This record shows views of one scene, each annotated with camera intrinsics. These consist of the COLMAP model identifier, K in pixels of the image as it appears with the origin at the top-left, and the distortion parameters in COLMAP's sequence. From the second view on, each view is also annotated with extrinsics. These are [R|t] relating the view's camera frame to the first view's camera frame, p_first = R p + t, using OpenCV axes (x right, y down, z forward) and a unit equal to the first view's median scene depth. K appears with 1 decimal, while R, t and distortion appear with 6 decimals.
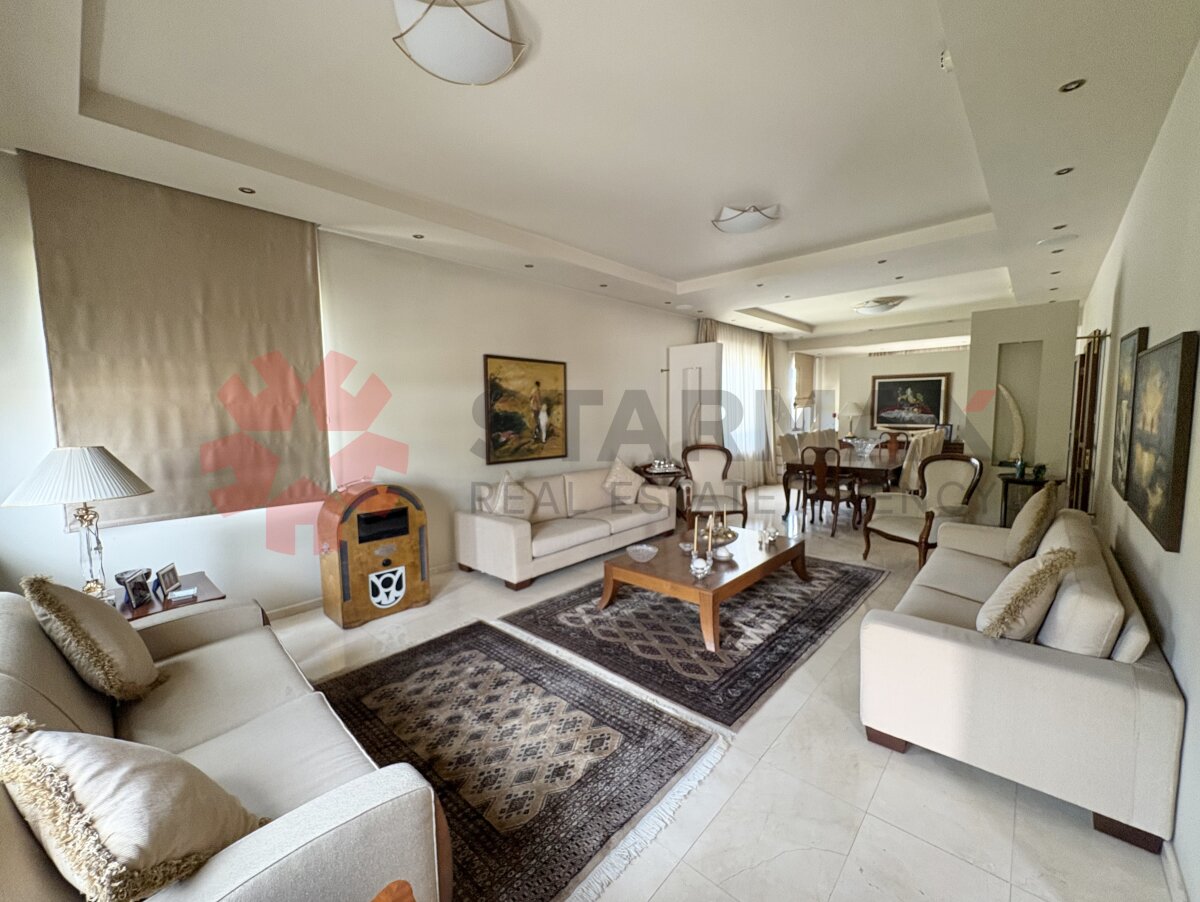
lens RADIAL K [[480.2, 0, 600.0], [0, 480.2, 451.0], [0, 0, 1]] dist [-0.000338, -0.000214]
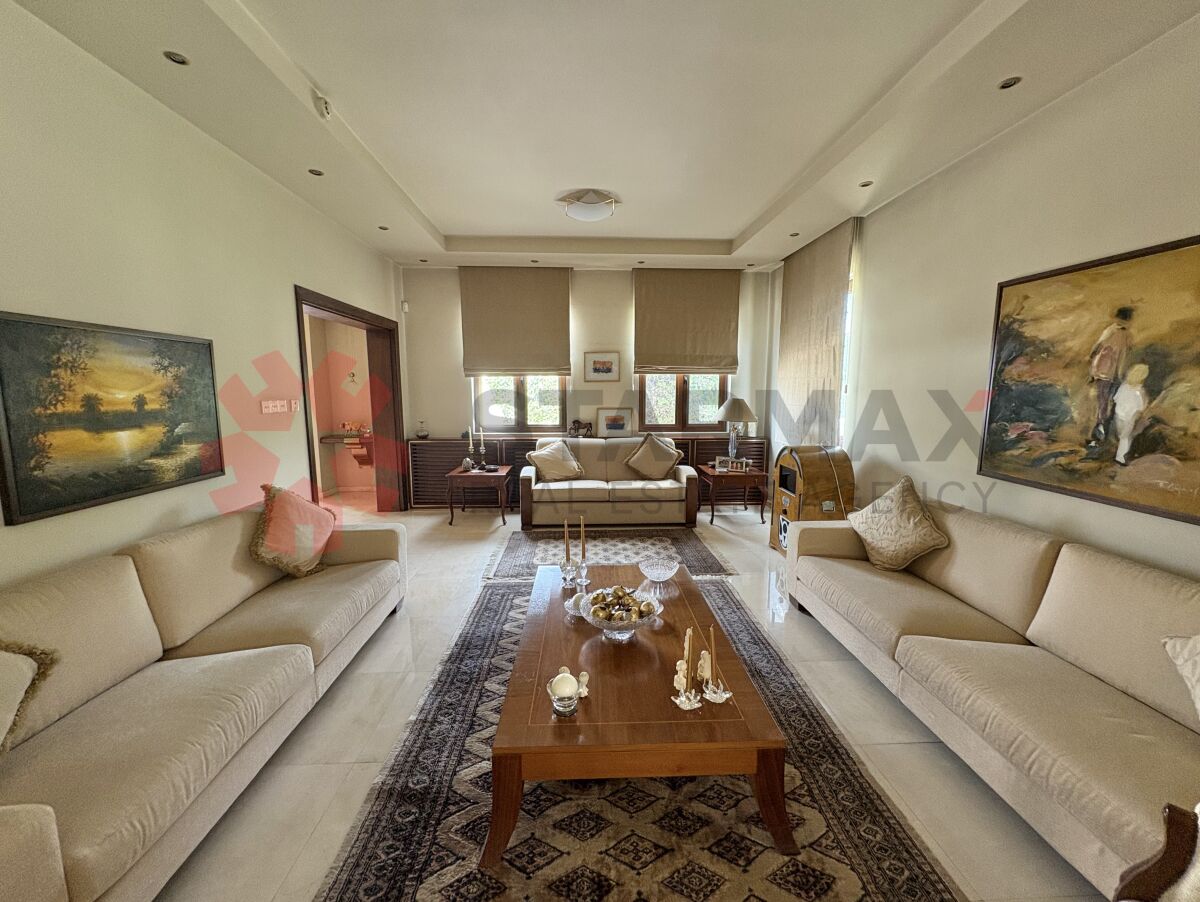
lens RADIAL K [[480.2, 0, 600.0], [0, 480.2, 451.0], [0, 0, 1]] dist [-0.000338, -0.000214]
pose [[-0.704041, 0.099908, -0.703096, 0.476504], [-0.059743, 0.978212, 0.198825, -0.083433], [0.707642, 0.181986, -0.682733, 1.003624]]
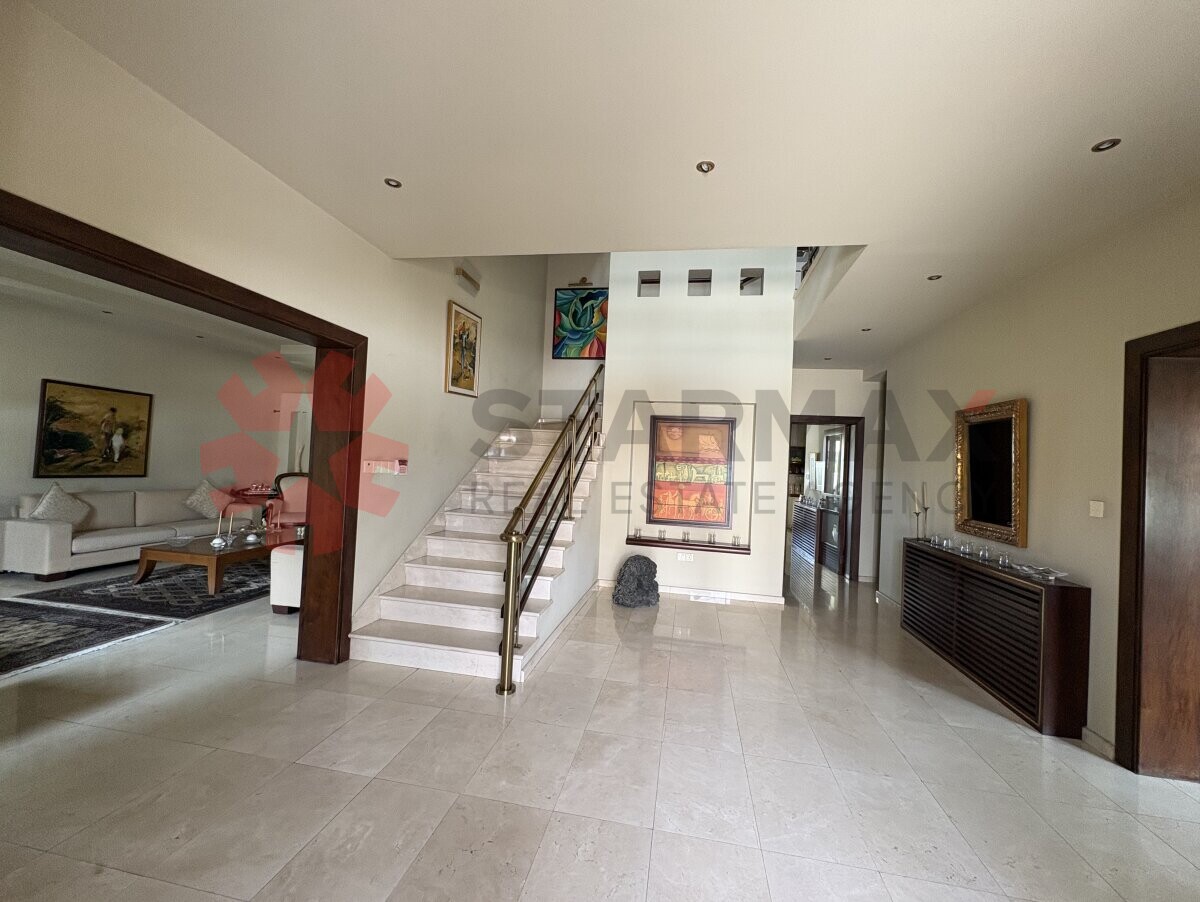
lens RADIAL K [[480.2, 0, 600.0], [0, 480.2, 451.0], [0, 0, 1]] dist [-0.000338, -0.000214]
pose [[0.846690, 0.065760, 0.528006, 0.256819], [-0.011866, 0.994420, -0.104822, 0.062732], [-0.531953, 0.082486, 0.842746, -0.570936]]
